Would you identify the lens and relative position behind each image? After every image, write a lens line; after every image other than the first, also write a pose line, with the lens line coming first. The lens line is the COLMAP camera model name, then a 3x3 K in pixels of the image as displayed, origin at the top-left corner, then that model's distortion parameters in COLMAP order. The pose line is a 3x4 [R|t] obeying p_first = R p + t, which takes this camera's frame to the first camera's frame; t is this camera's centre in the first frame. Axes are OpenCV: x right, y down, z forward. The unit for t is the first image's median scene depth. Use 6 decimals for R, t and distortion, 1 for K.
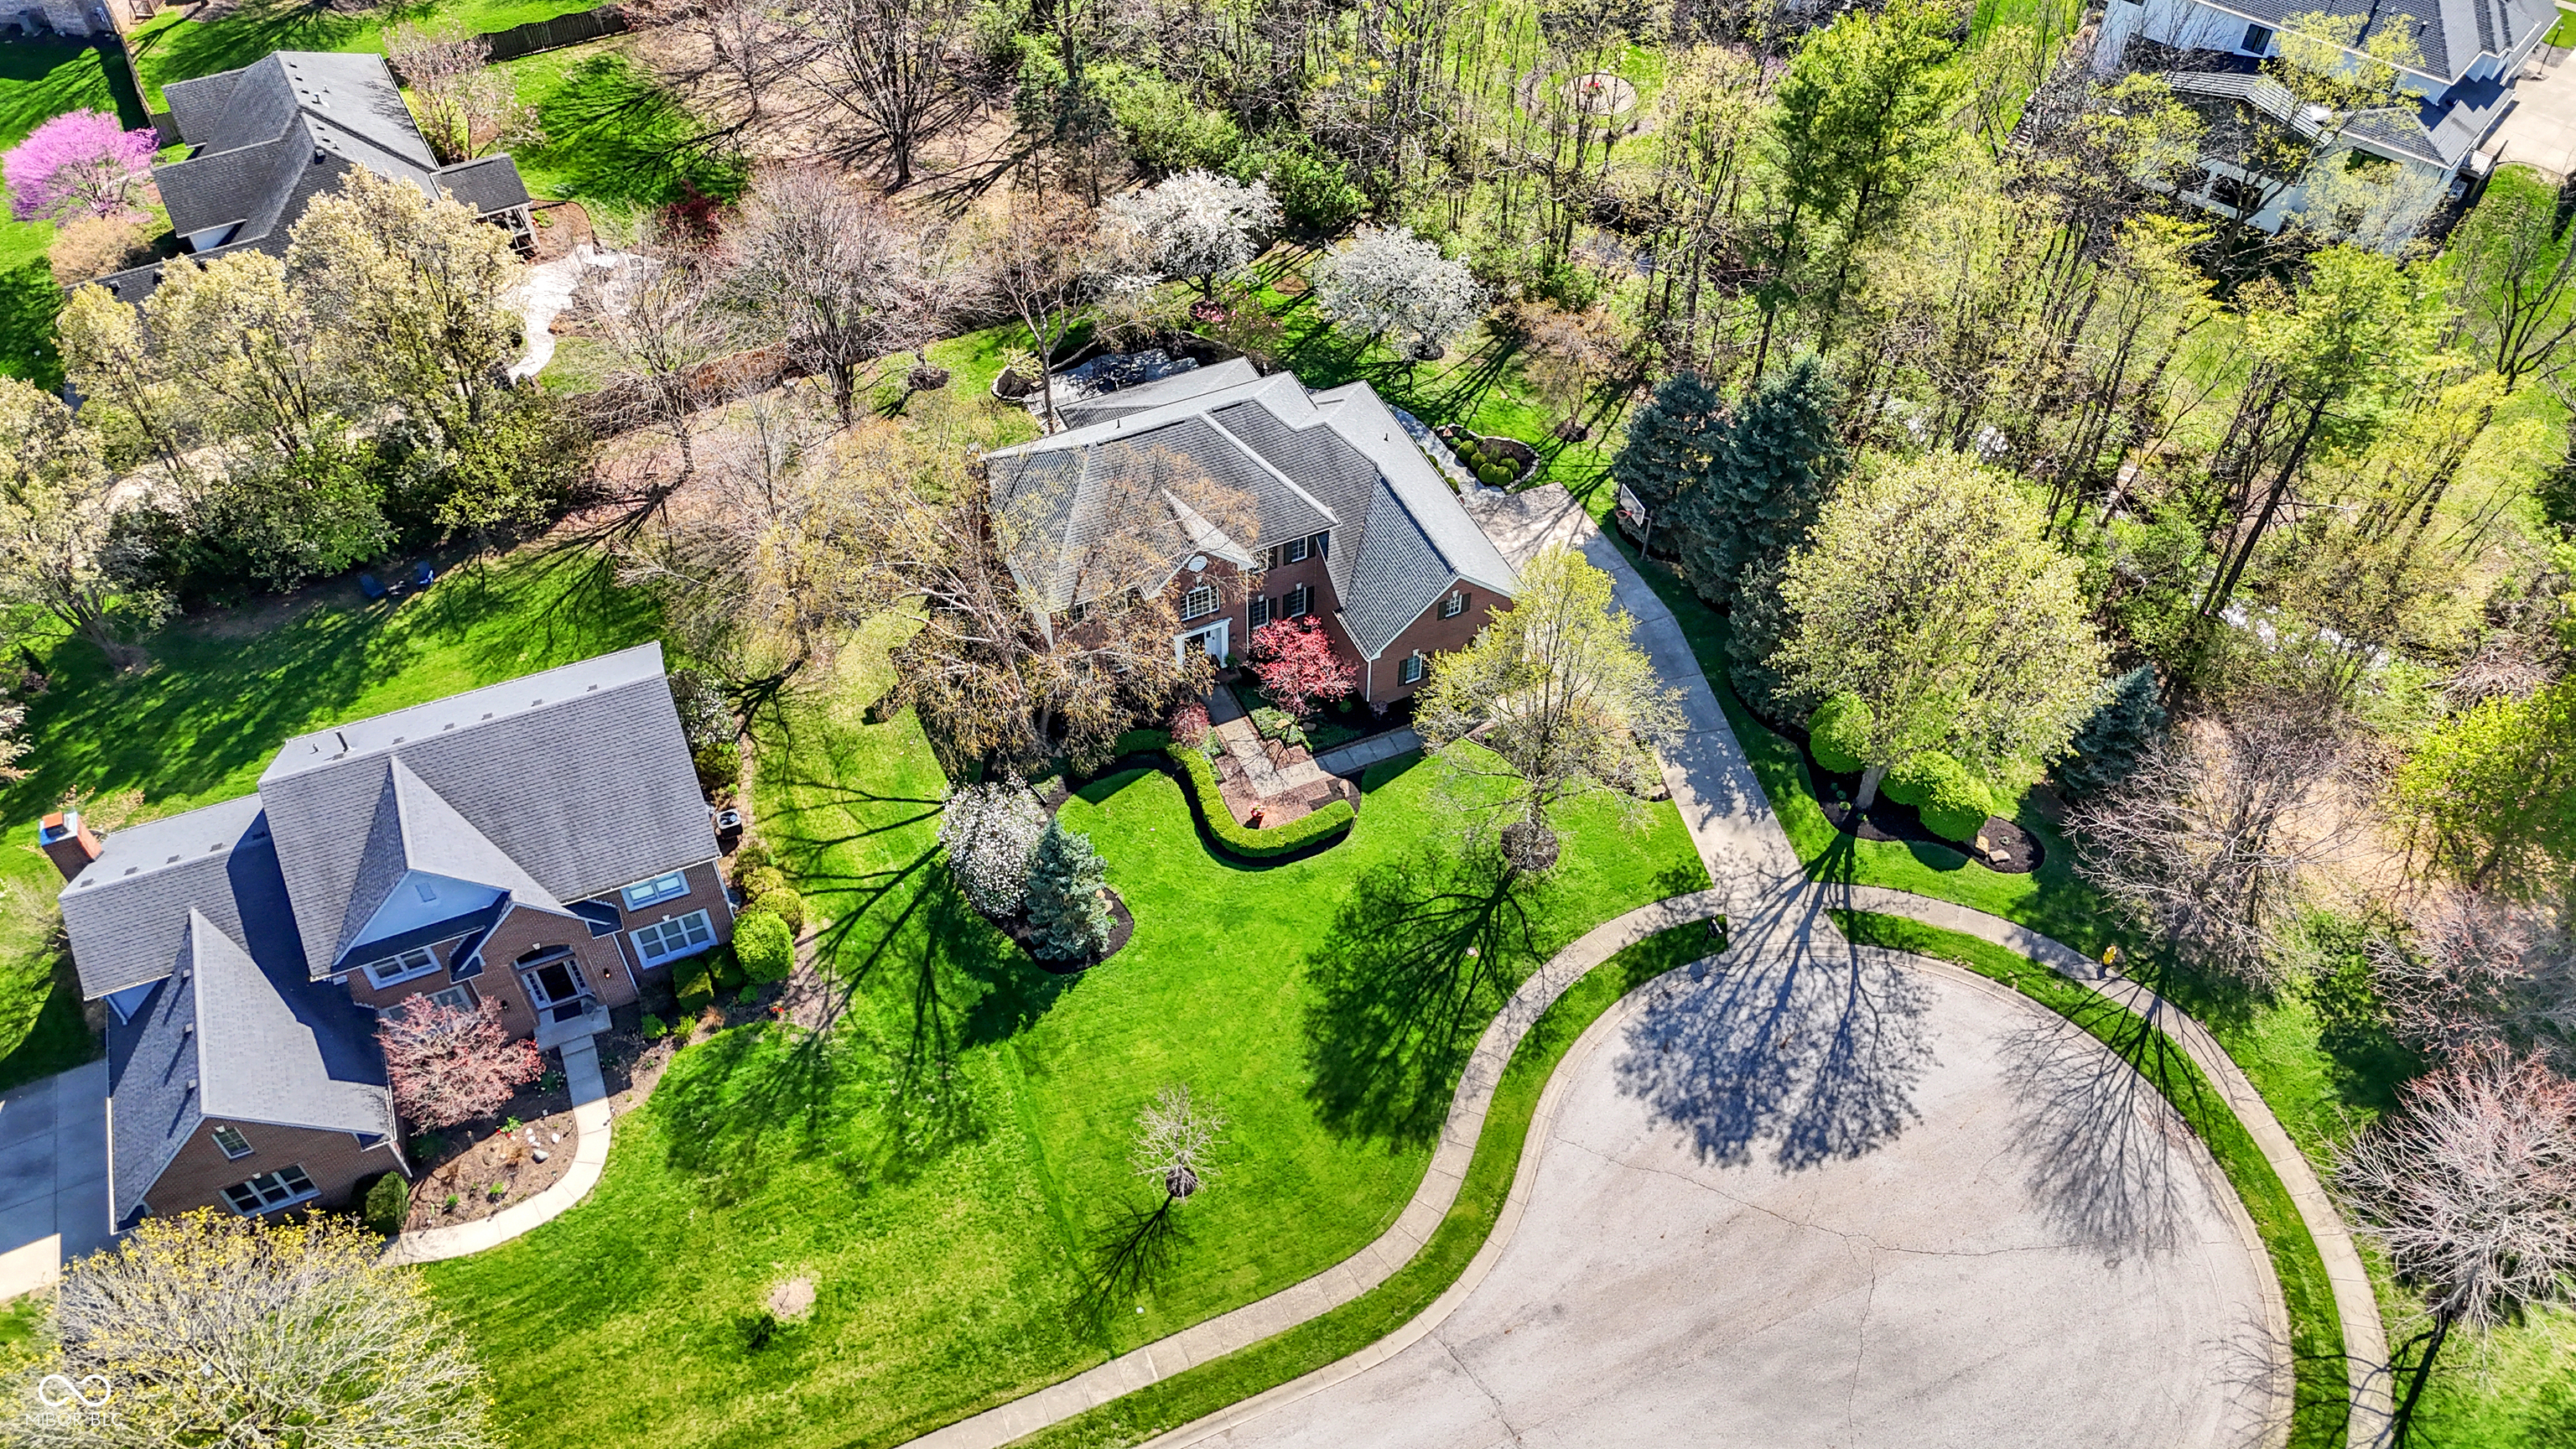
lens RADIAL K [[1900.1, 0, 1308.7], [0, 1900.1, 713.9], [0, 0, 1]] dist [0.088865, -0.086700]
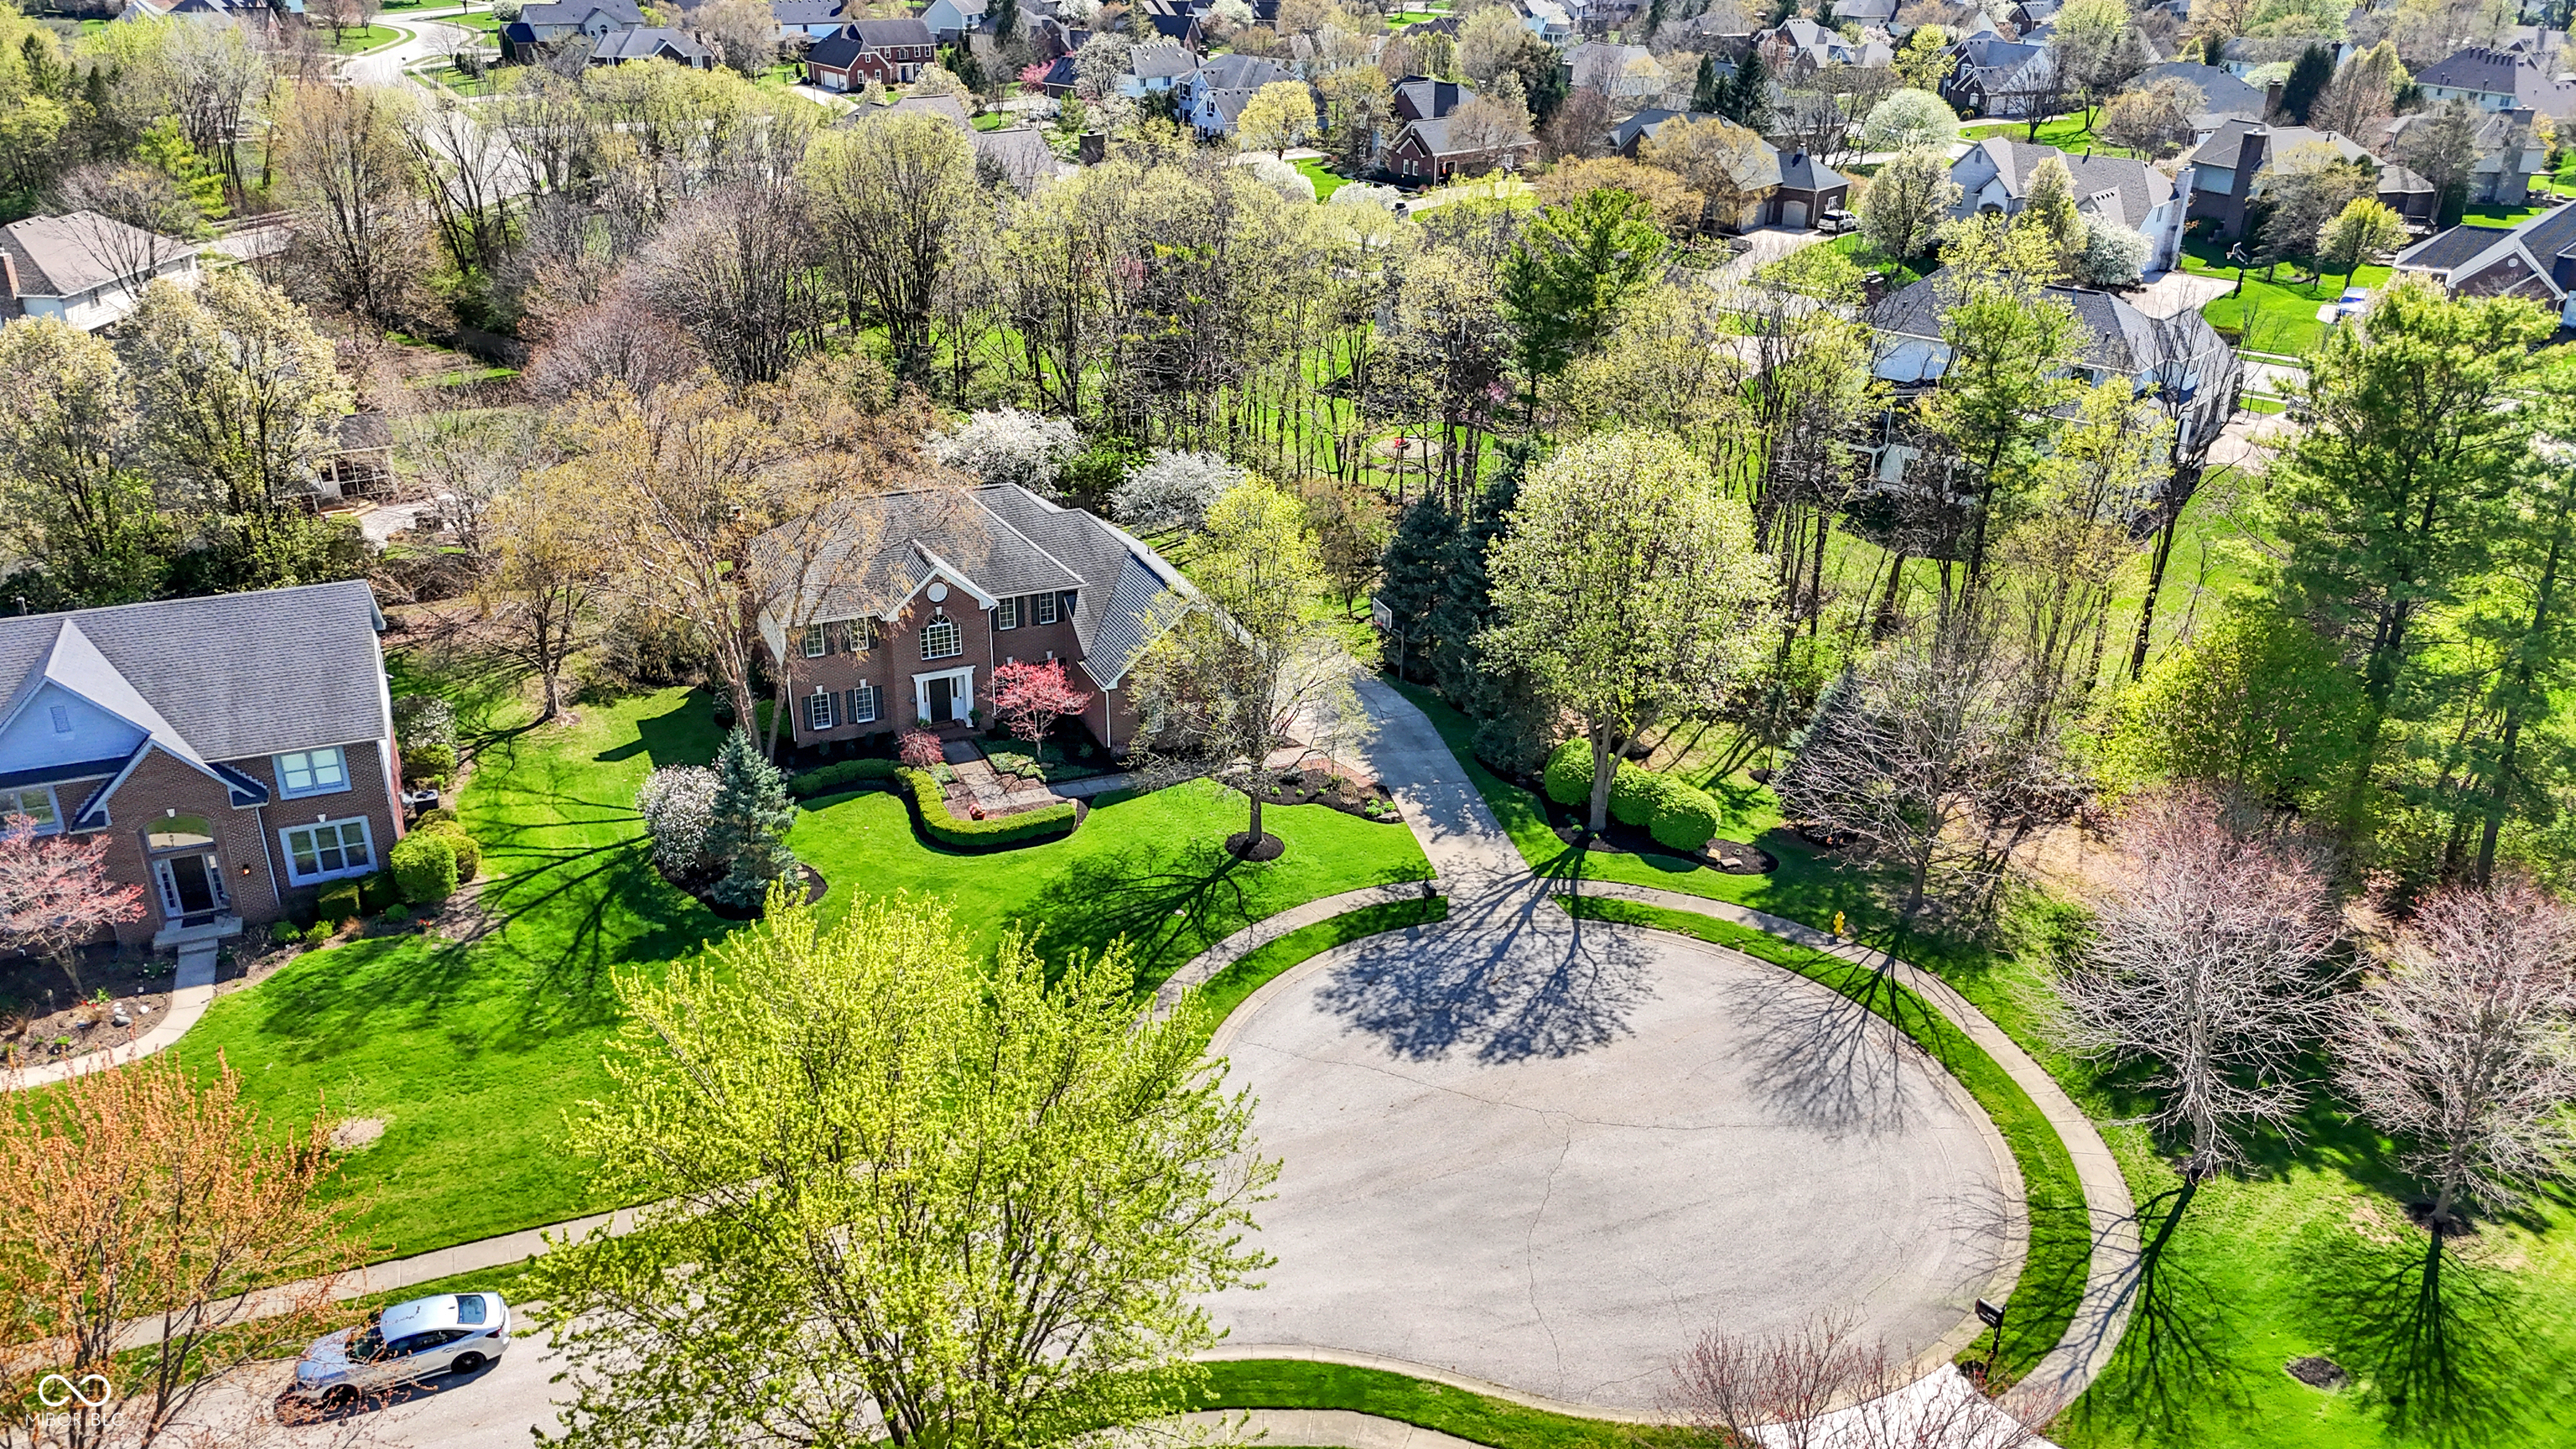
lens RADIAL K [[1900.1, 0, 1308.7], [0, 1900.1, 713.9], [0, 0, 1]] dist [0.088865, -0.086700]
pose [[0.999995, 0.002248, 0.002434, 0.151150], [-0.001117, 0.920287, -0.391244, 0.415691], [-0.003119, 0.391239, 0.920284, 0.078409]]
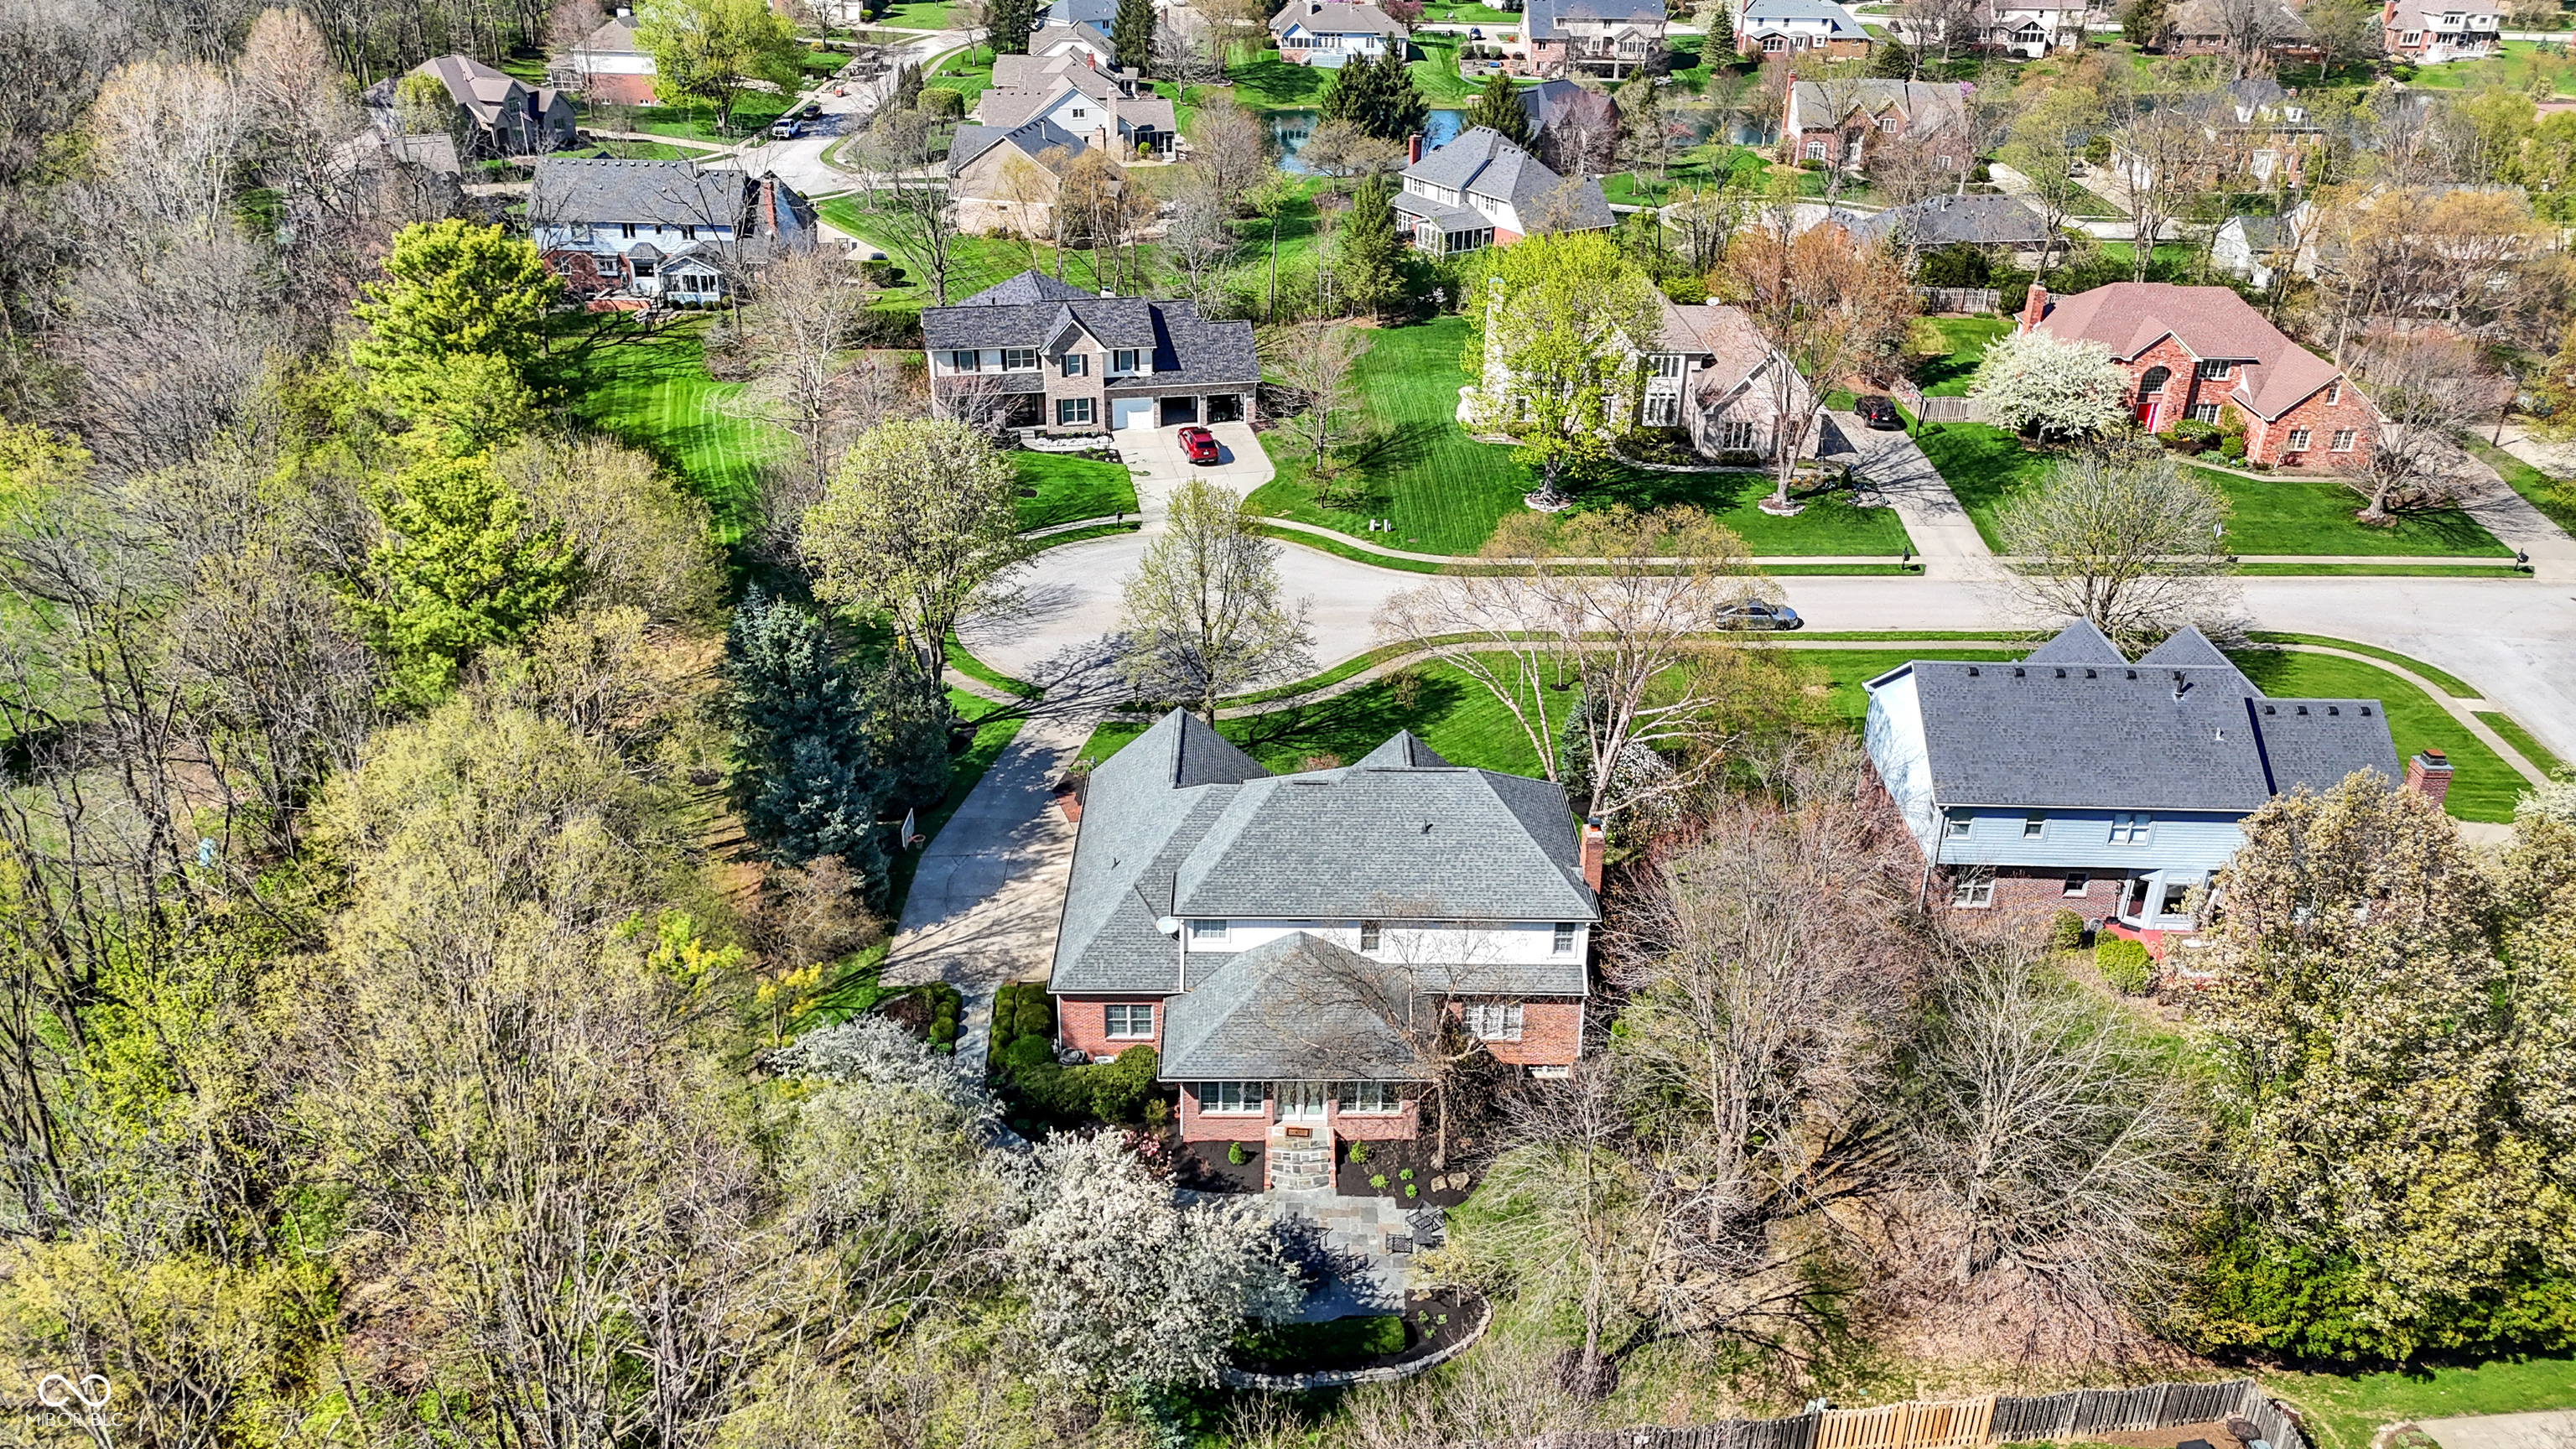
lens RADIAL K [[1900.1, 0, 1308.7], [0, 1900.1, 713.9], [0, 0, 1]] dist [0.088865, -0.086700]
pose [[-0.911715, -0.205037, 0.356000, -0.390887], [0.281445, 0.319532, 0.904814, -1.091925], [-0.299273, 0.925127, -0.233615, 1.324605]]
